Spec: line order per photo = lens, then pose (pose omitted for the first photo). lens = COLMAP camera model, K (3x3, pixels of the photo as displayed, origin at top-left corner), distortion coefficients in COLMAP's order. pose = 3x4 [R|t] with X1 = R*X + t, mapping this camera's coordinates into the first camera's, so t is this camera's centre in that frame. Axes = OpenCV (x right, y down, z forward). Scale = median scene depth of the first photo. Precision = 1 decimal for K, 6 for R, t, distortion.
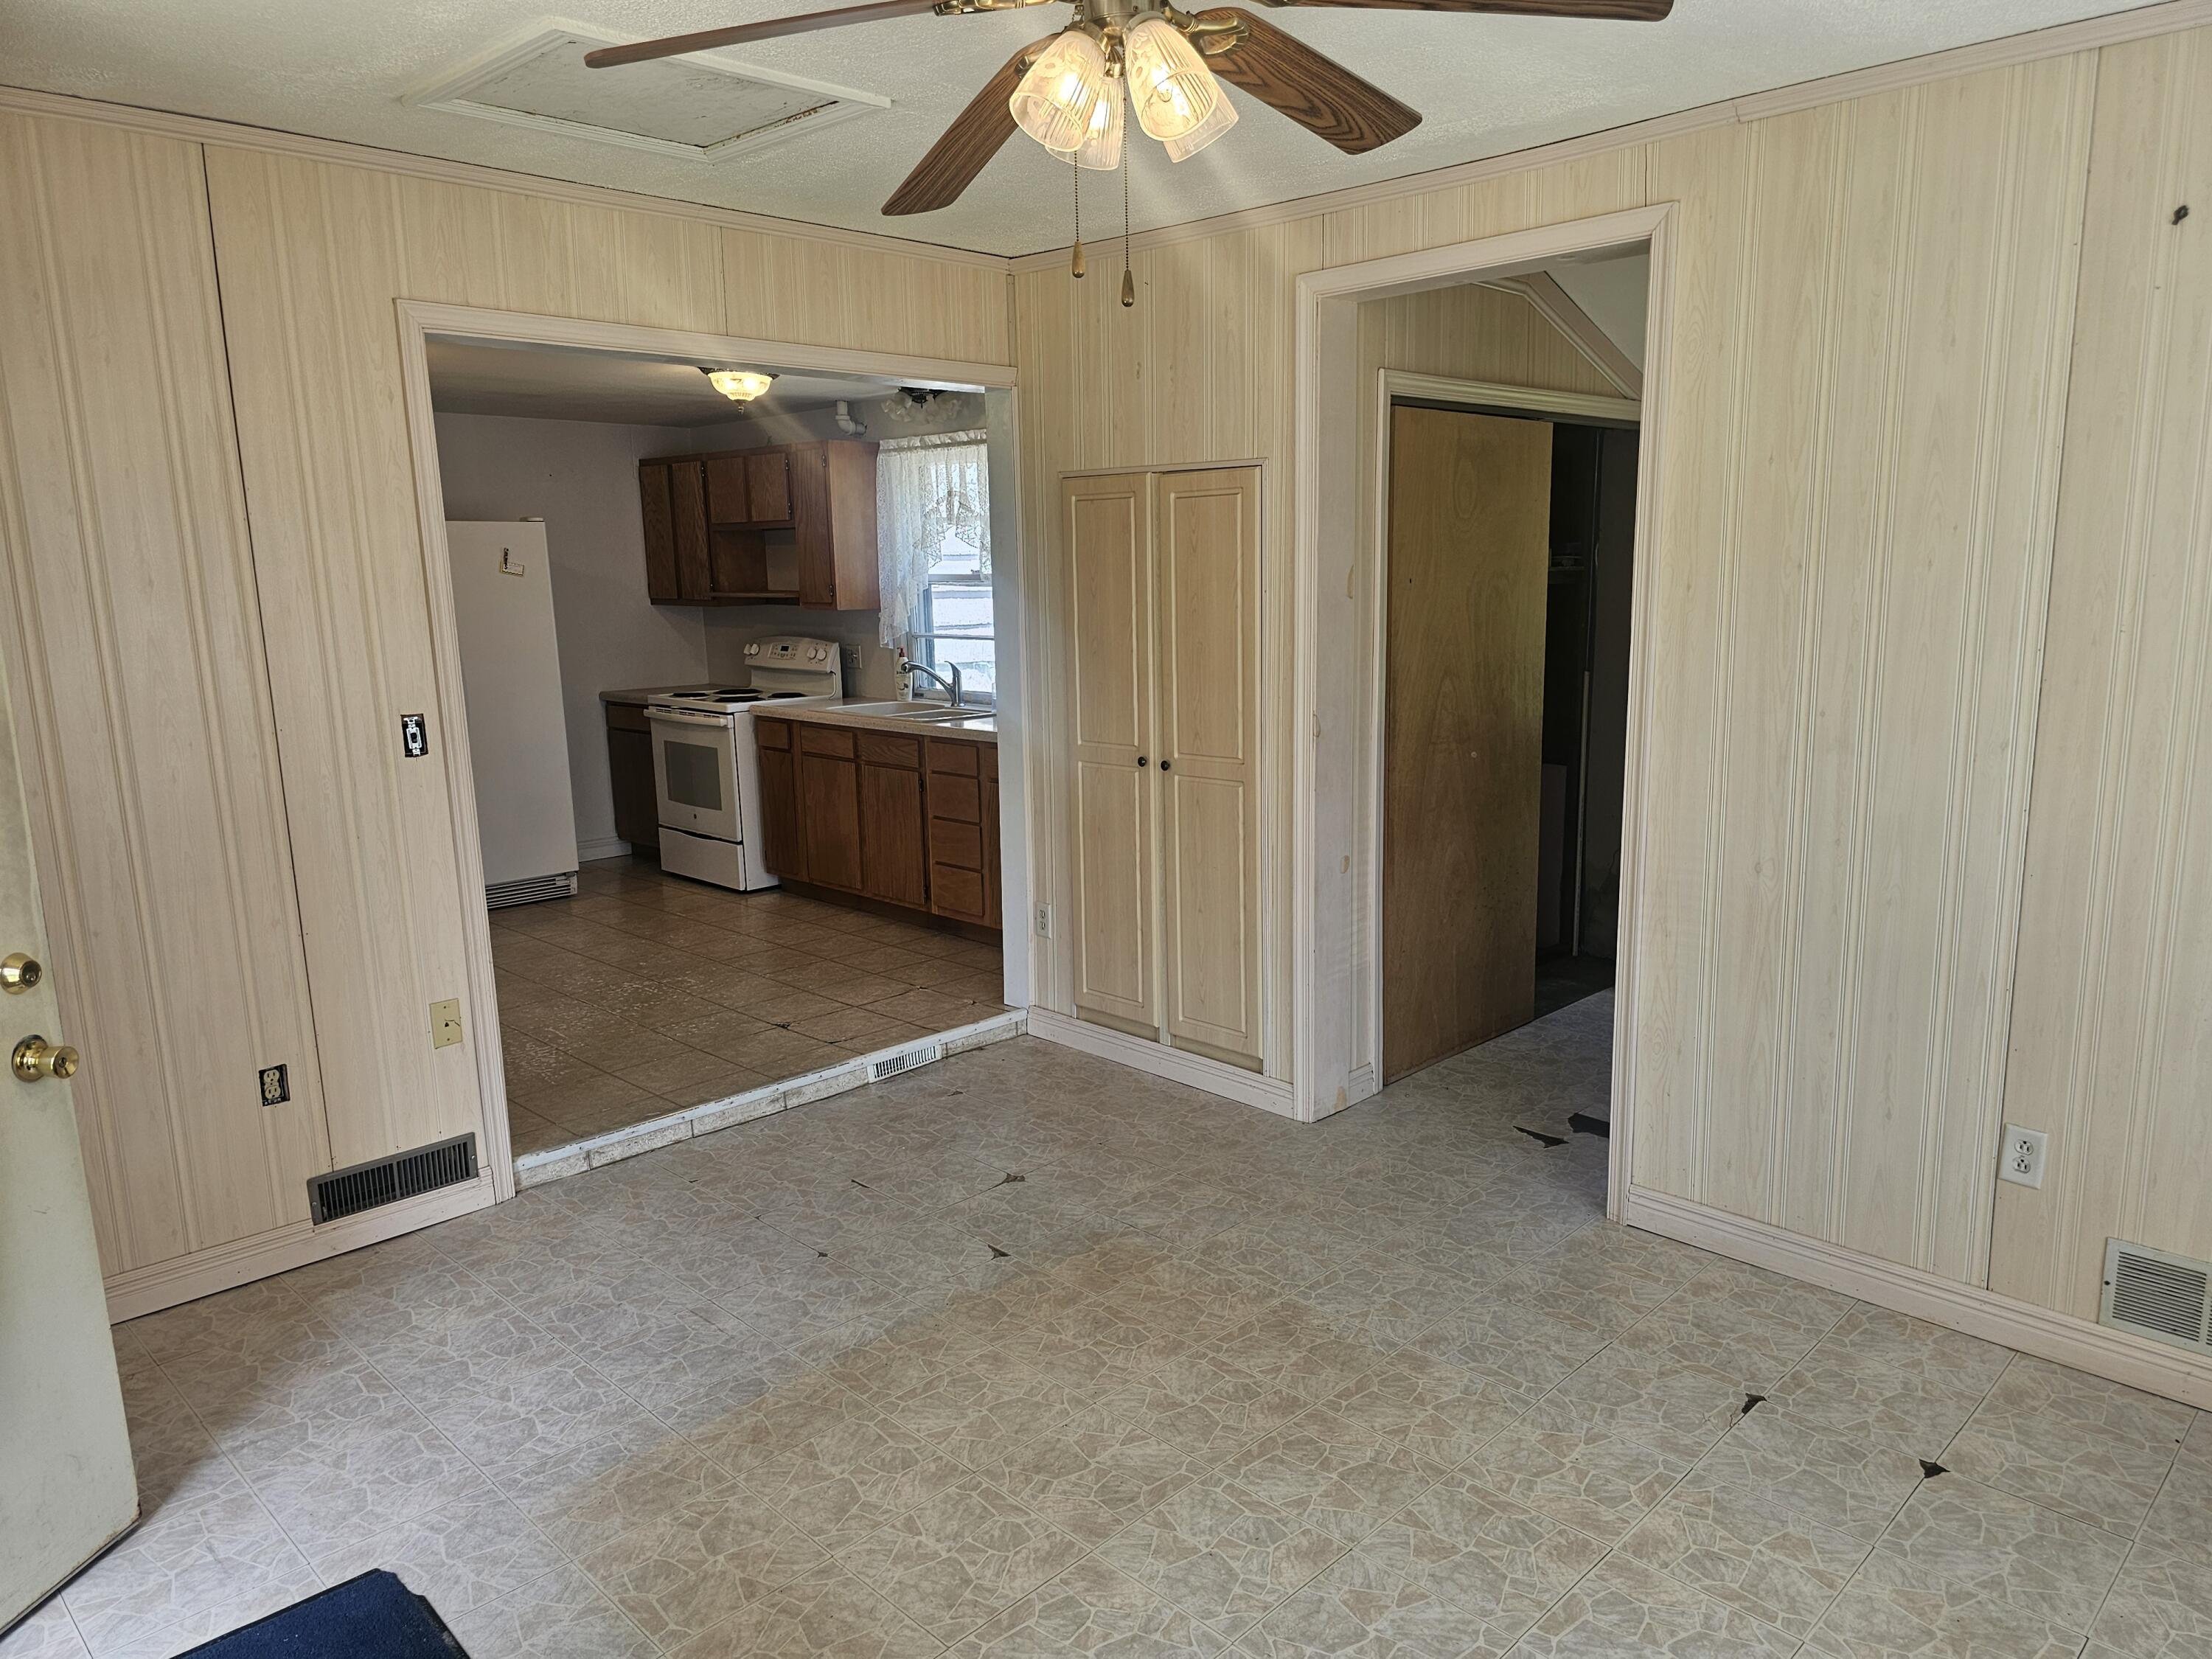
lens RADIAL K [[1499.5, 0, 1106.0], [0, 1499.5, 829.5], [0, 0, 1]] dist [0.062991, -0.000205]
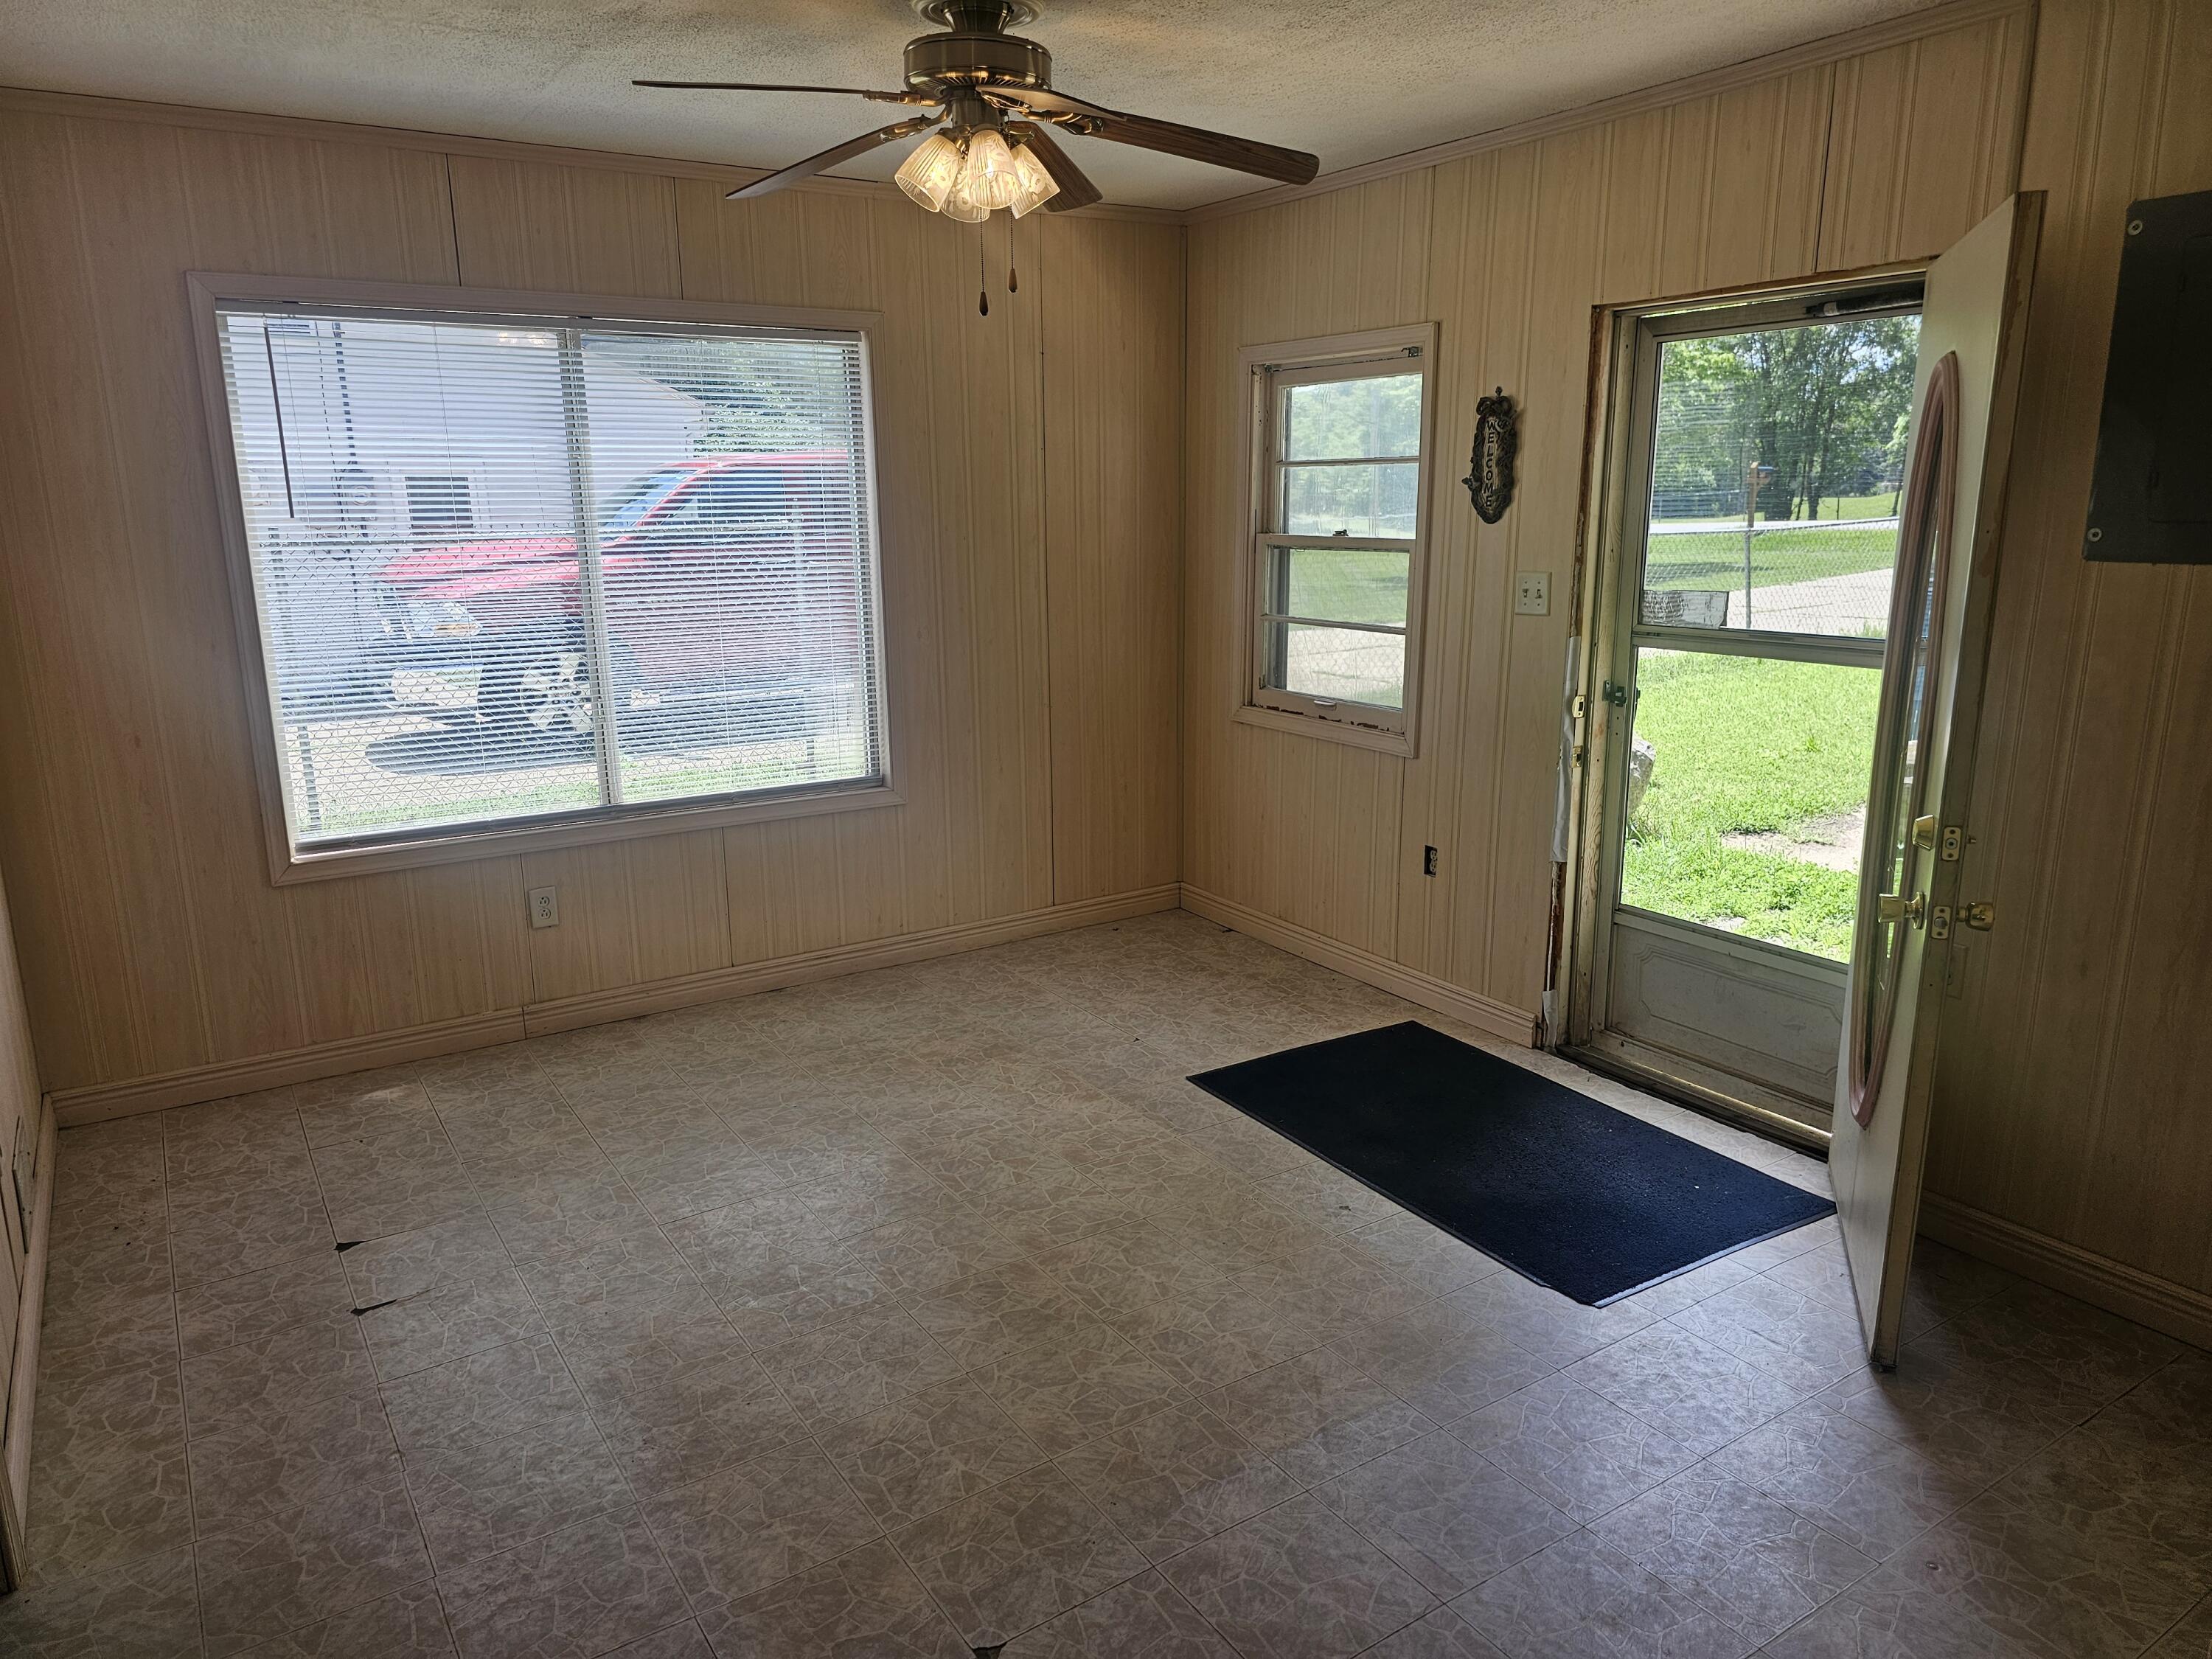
lens RADIAL K [[1499.5, 0, 1106.0], [0, 1499.5, 829.5], [0, 0, 1]] dist [0.062991, -0.000205]
pose [[-0.978159, -0.015914, 0.207249, -0.112183], [0.067627, 0.918453, 0.389705, -0.119502], [-0.196550, 0.395209, -0.897317, 0.667814]]
